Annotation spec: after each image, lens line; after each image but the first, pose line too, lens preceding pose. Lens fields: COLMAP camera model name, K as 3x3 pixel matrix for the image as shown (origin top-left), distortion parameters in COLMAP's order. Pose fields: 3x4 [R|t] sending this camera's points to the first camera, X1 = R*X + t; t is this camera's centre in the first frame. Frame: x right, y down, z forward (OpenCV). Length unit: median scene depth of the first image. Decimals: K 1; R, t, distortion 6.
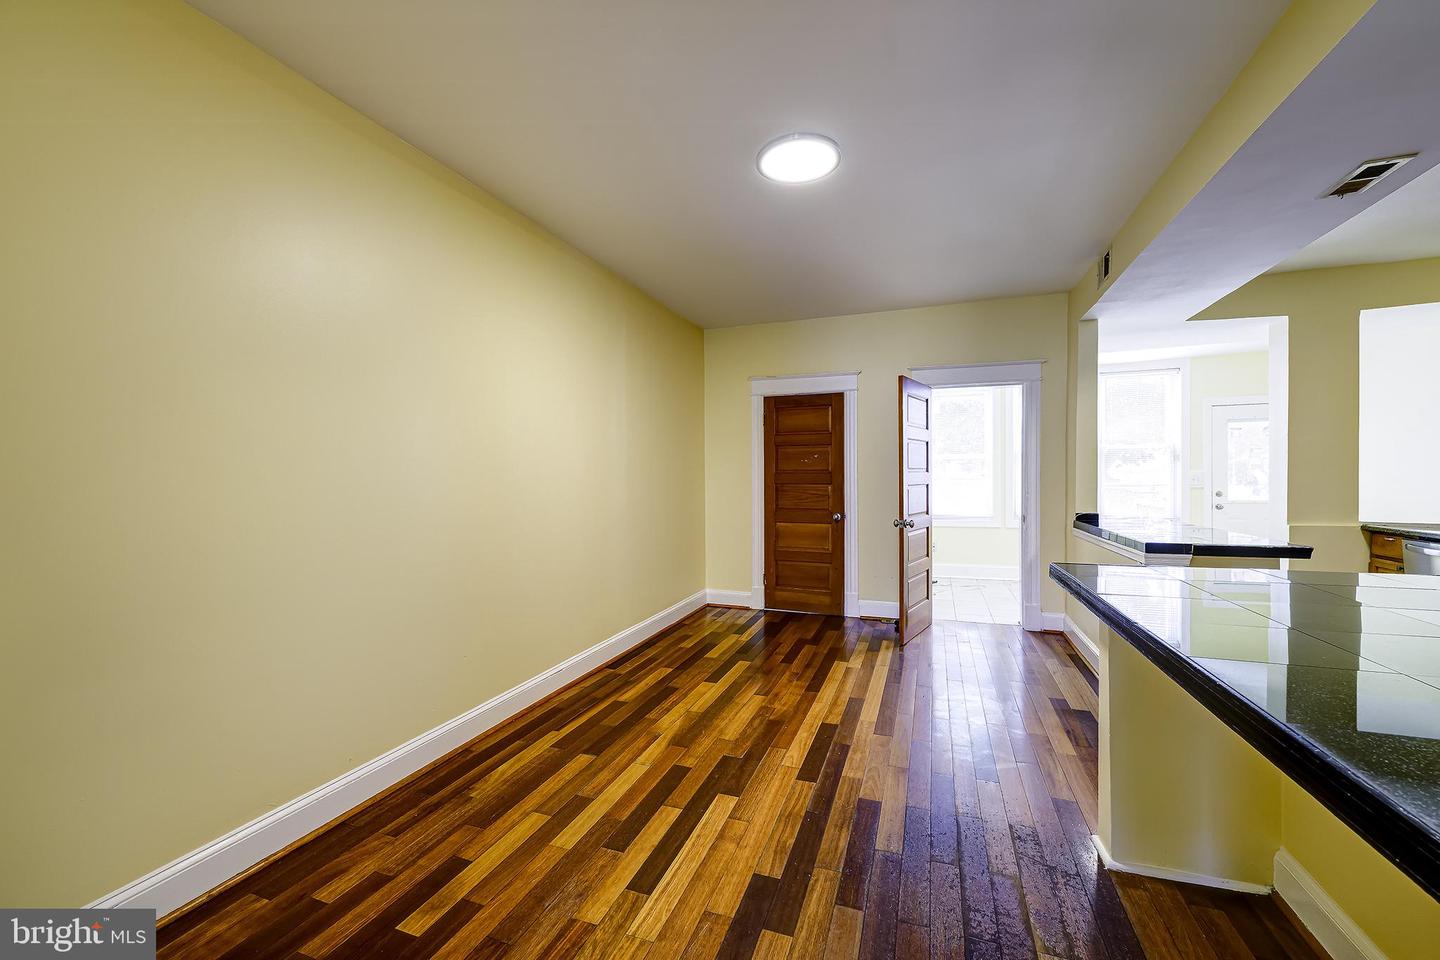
lens RADIAL K [[571.6, 0, 743.8], [0, 571.6, 482.5], [0, 0, 1]] dist [-0.001052, 0.000983]
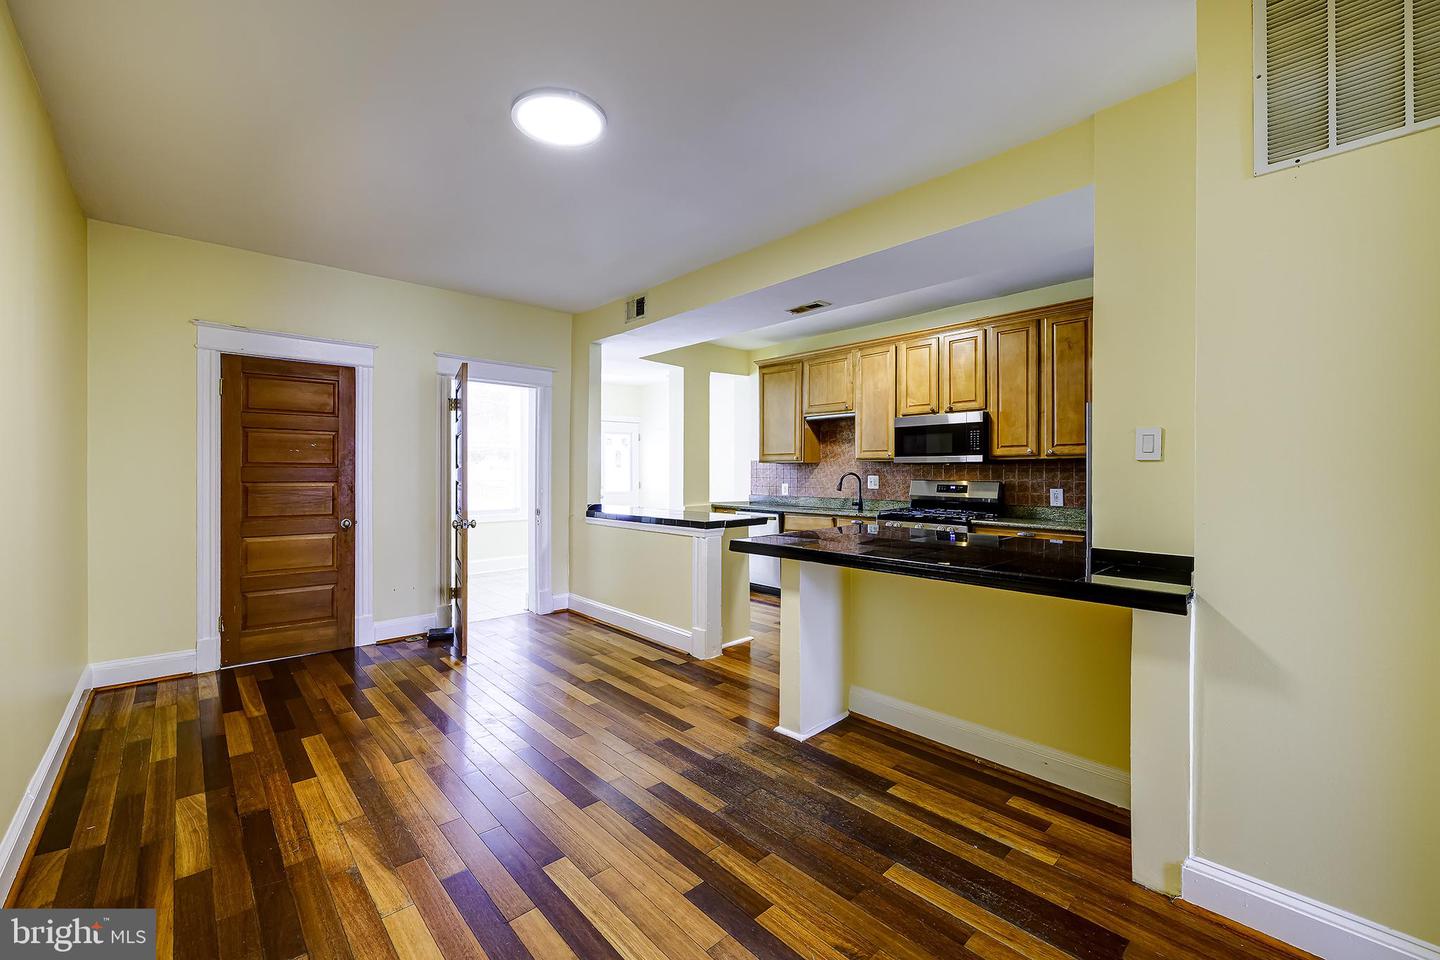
lens RADIAL K [[571.6, 0, 697.6], [0, 571.6, 477.0], [0, 0, 1]] dist [-0.001052, 0.000983]
pose [[0.494027, -0.001158, 0.869446, -0.338419], [0.004498, 0.999989, -0.001224, -0.001387], [-0.869435, 0.004515, 0.494027, 0.219813]]
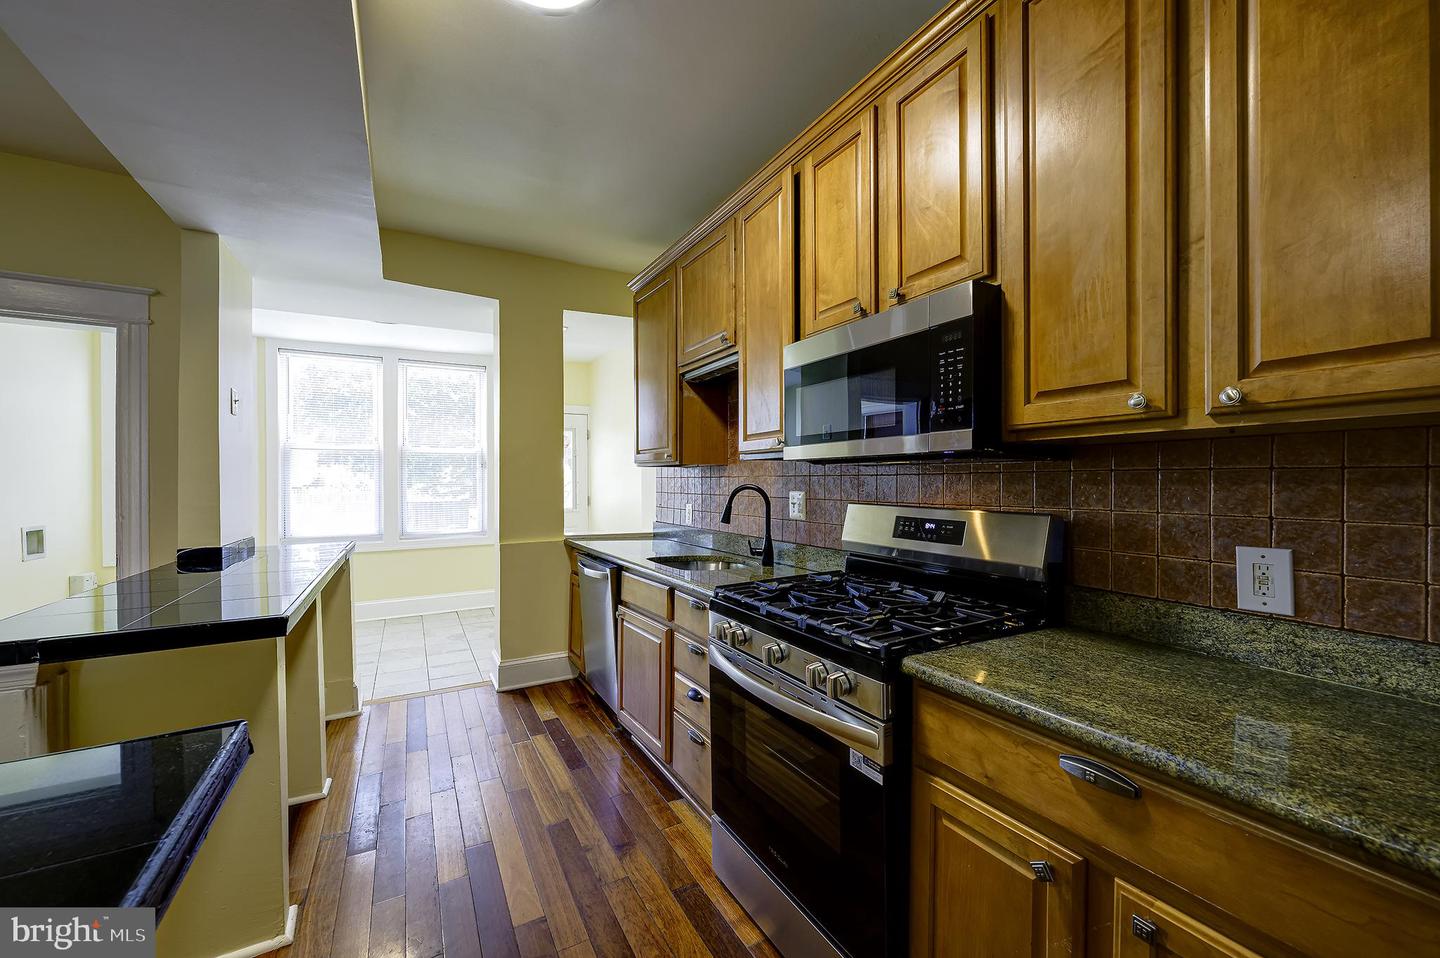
lens RADIAL K [[573.3, 0, 721.7], [0, 573.3, 484.3], [0, 0, 1]] dist [-0.001810, 0.000452]
pose [[0.667216, 0.001726, 0.744862, 0.524451], [0.004620, 0.999968, -0.006456, -0.008250], [-0.744850, 0.007749, 0.667187, 0.175359]]
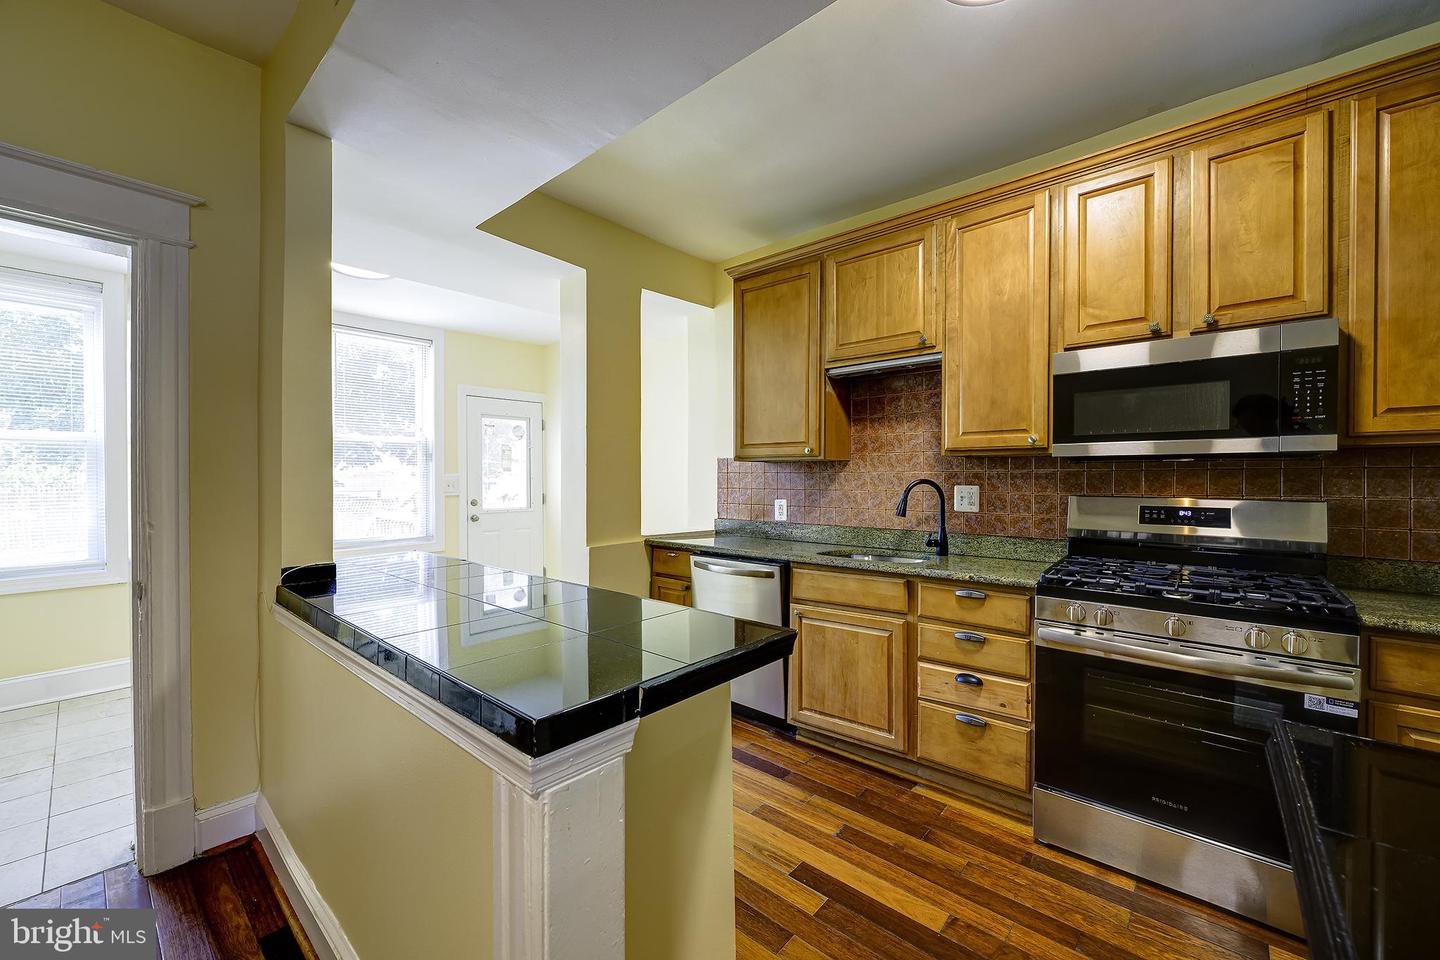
lens RADIAL K [[571.6, 0, 729.6], [0, 571.6, 483.5], [0, 0, 1]] dist [-0.001052, 0.000983]
pose [[0.376669, -0.002189, 0.926345, 0.315999], [0.006442, 0.999979, -0.000256, -0.008288], [-0.926325, 0.006063, 0.376676, 0.531157]]
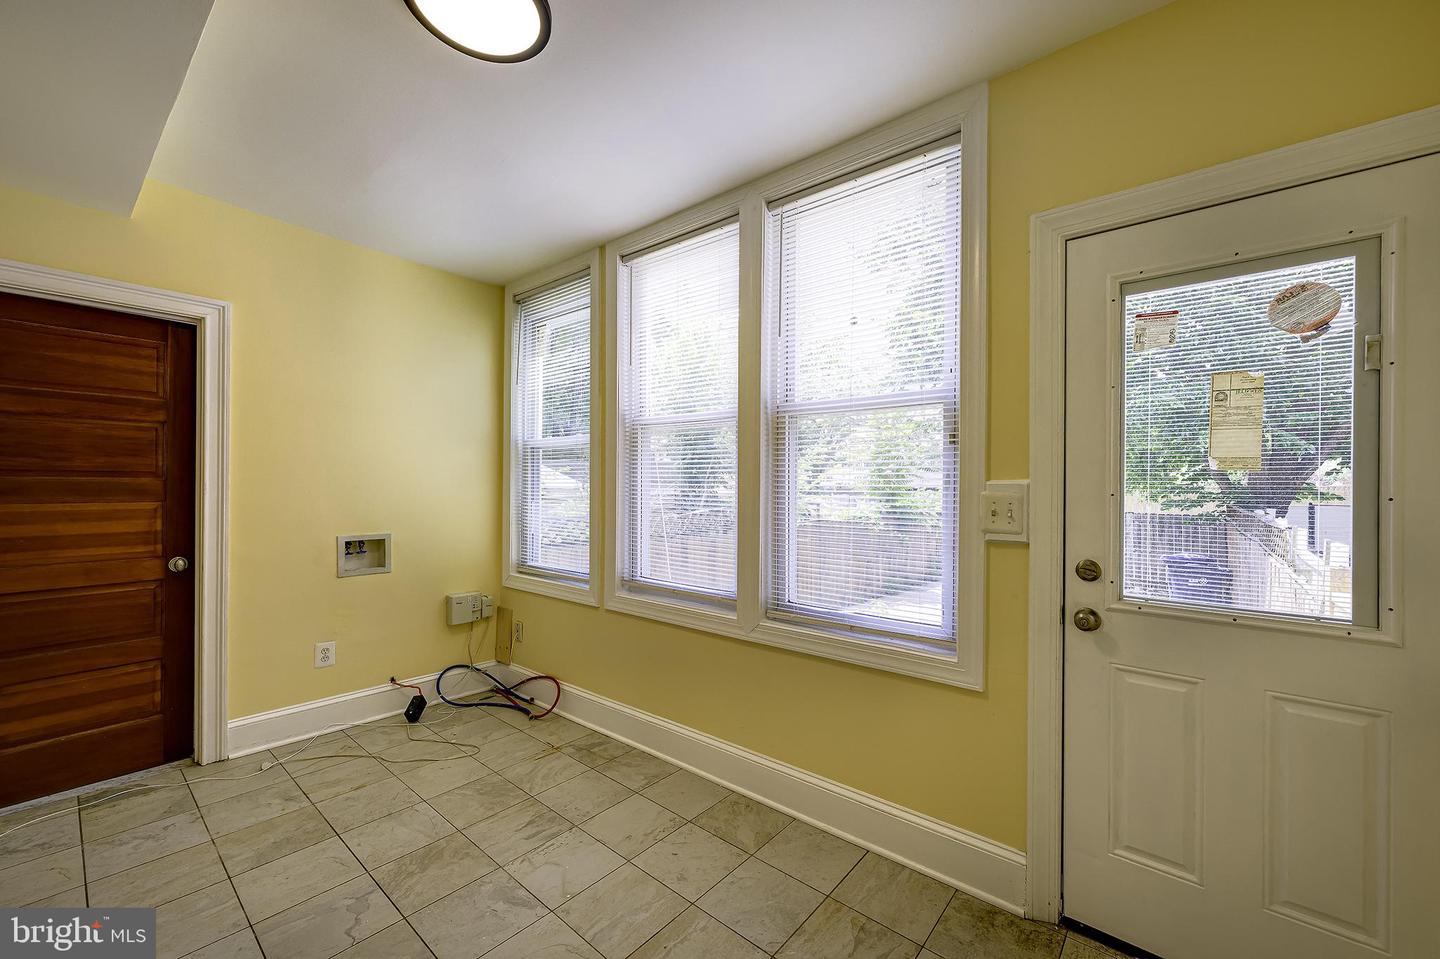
lens RADIAL K [[571.6, 0, 697.9], [0, 571.6, 487.4], [0, 0, 1]] dist [-0.001052, 0.000983]
pose [[0.920723, 0.014589, -0.389945, 1.173214], [-0.013504, 0.999894, 0.005524, -0.027257], [0.389984, 0.000180, 0.920822, 1.050830]]
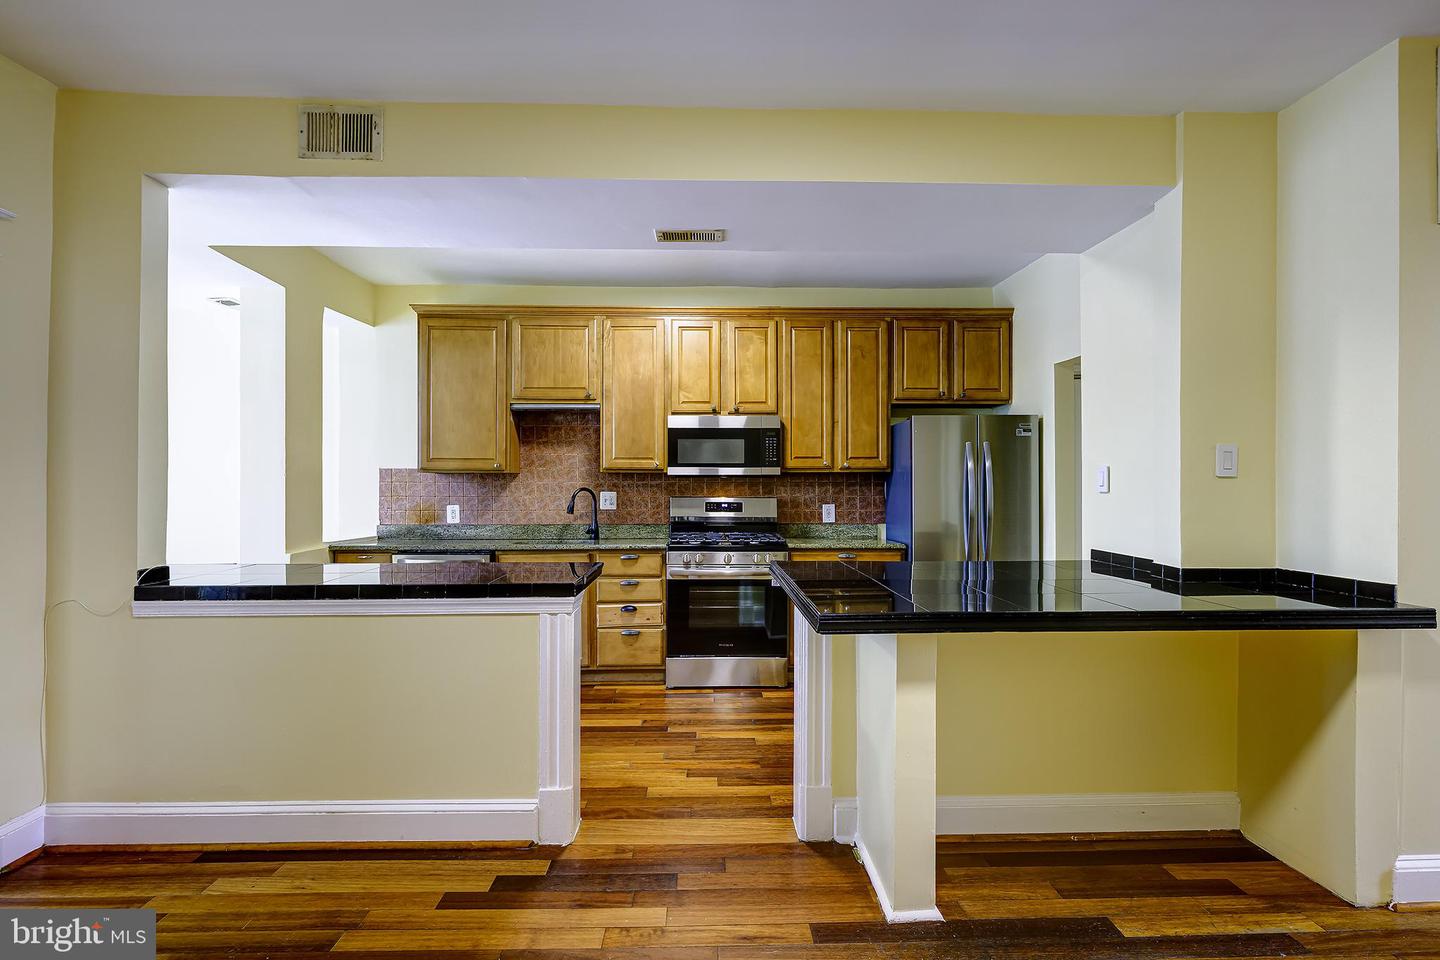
lens RADIAL K [[664.8, 0, 718.6], [0, 664.8, 484.4], [0, 0, 1]] dist [-0.002359, 0.001206]
pose [[-0.342878, 0.006141, 0.939360, -0.110348], [0.011833, 0.999928, -0.002217, -0.012144], [-0.939305, 0.010355, -0.342926, 0.741506]]
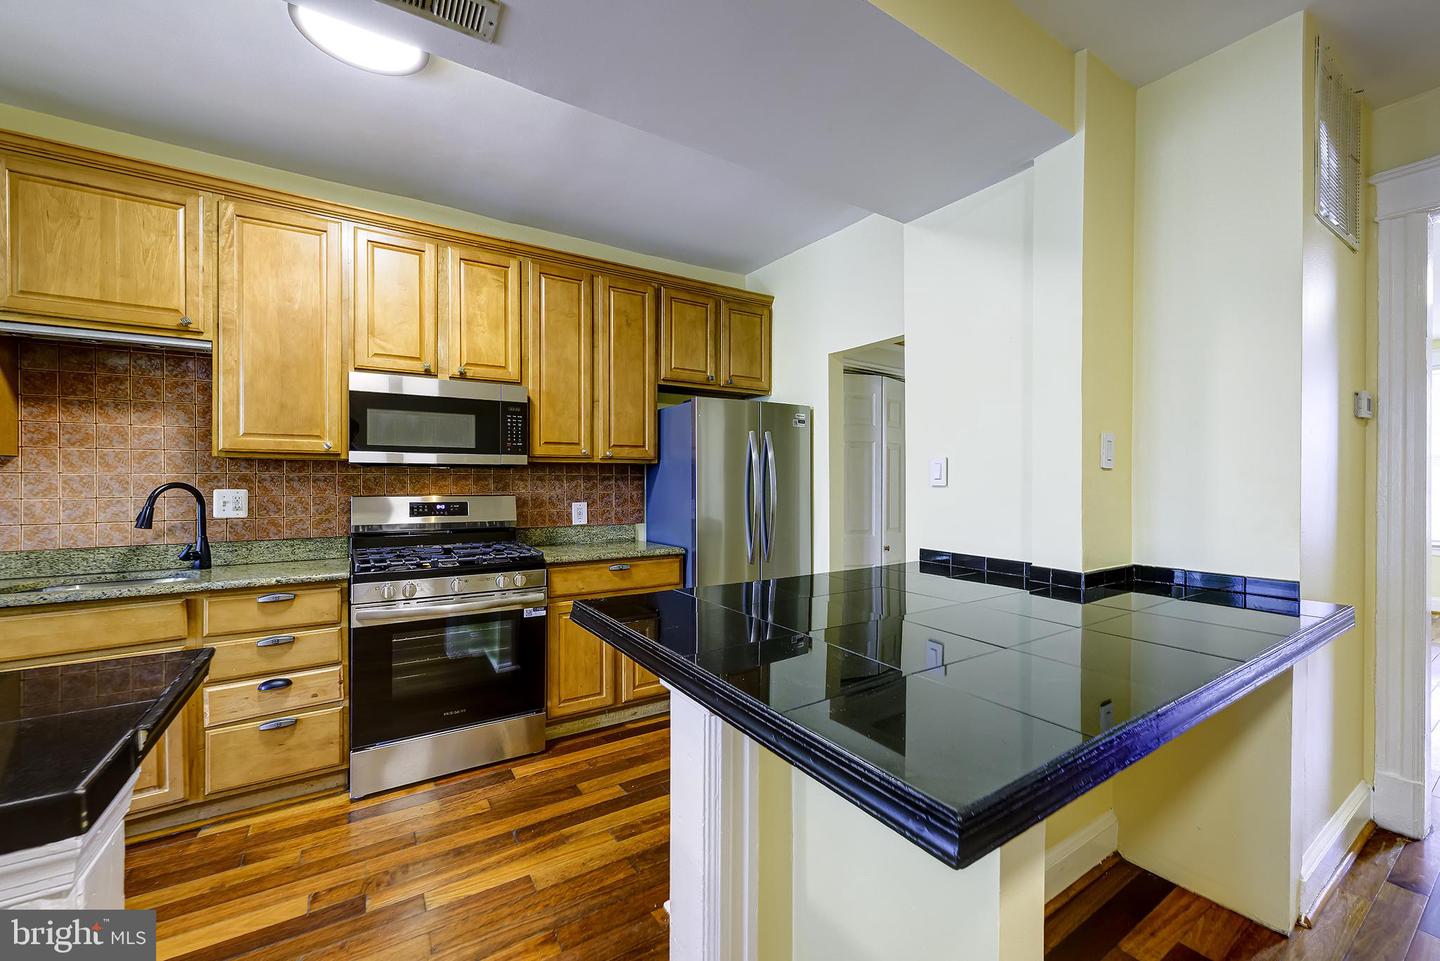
lens RADIAL K [[571.6, 0, 722.4], [0, 571.6, 481.5], [0, 0, 1]] dist [-0.001052, 0.000983]
pose [[-0.779798, 0.003729, 0.626020, 0.240013], [0.010601, 0.999918, 0.007249, -0.011345], [-0.625941, 0.012289, -0.779774, 0.674287]]
